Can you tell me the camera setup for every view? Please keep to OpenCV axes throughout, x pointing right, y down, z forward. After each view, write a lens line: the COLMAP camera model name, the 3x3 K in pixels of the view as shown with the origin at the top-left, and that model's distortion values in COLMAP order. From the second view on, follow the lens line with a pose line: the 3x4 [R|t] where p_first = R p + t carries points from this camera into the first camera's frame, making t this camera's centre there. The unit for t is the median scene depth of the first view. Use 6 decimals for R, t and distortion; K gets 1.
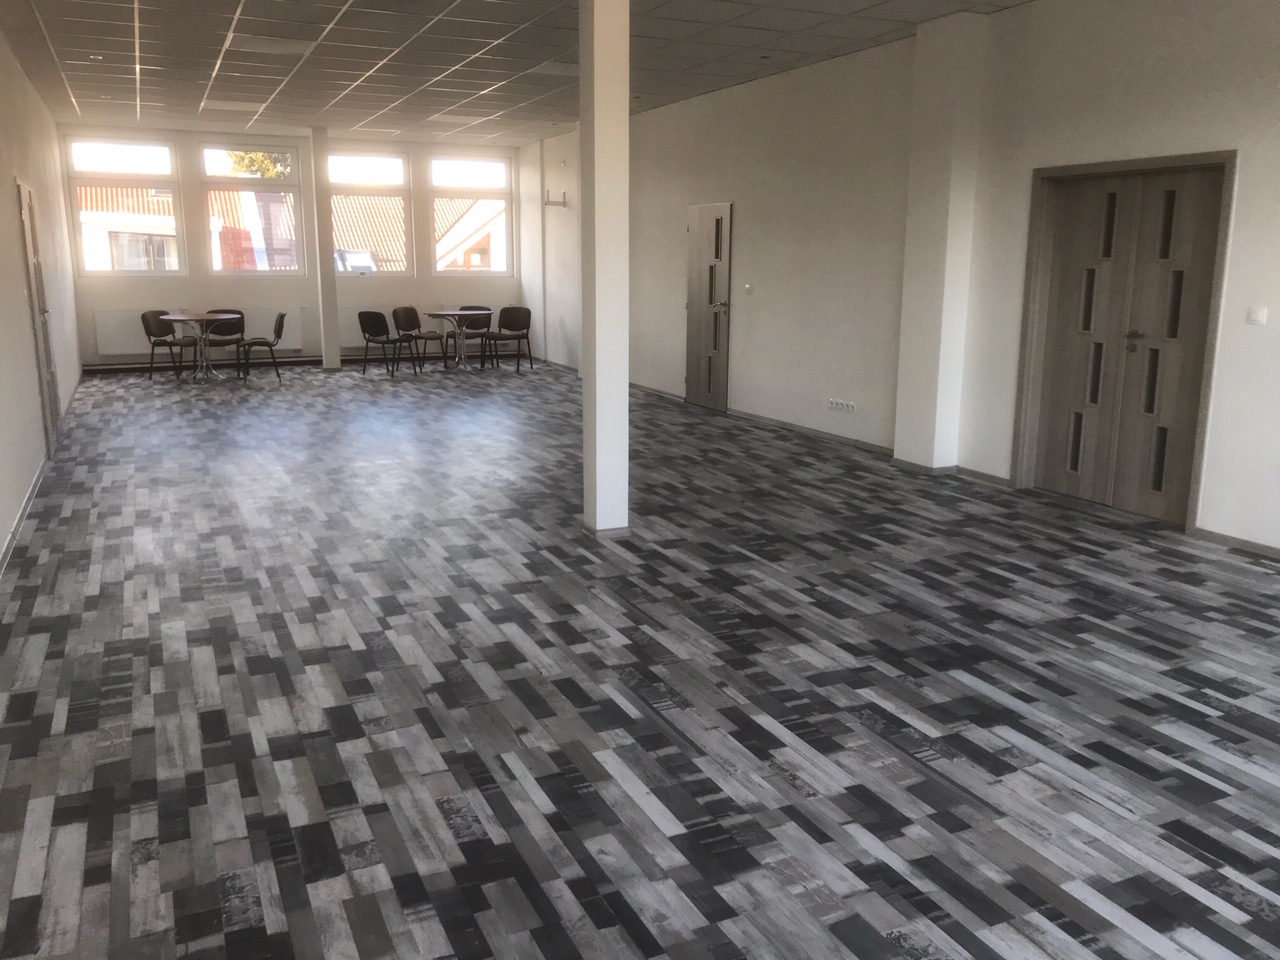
lens RADIAL K [[1038.9, 0, 640.0], [0, 1038.9, 480.0], [0, 0, 1]] dist [0.014353, 0.000396]
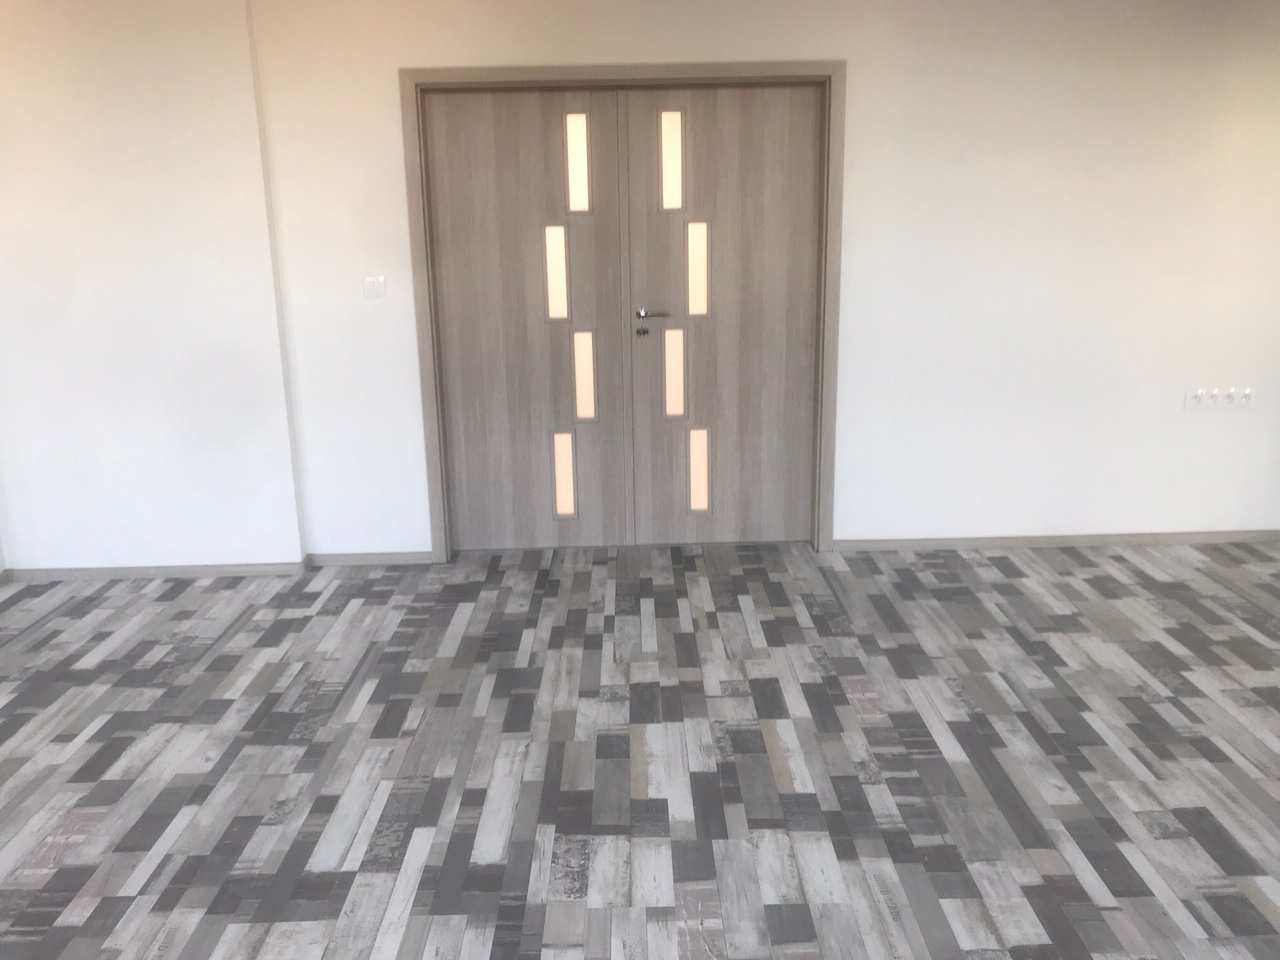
lens RADIAL K [[1047.2, 0, 640.0], [0, 1047.2, 480.0], [0, 0, 1]] dist [0.006000, -0.001480]
pose [[-0.909587, -0.091494, 0.405315, -0.527221], [0.100260, 0.898306, 0.427777, -0.291869], [-0.403236, 0.429738, -0.807915, 1.382977]]
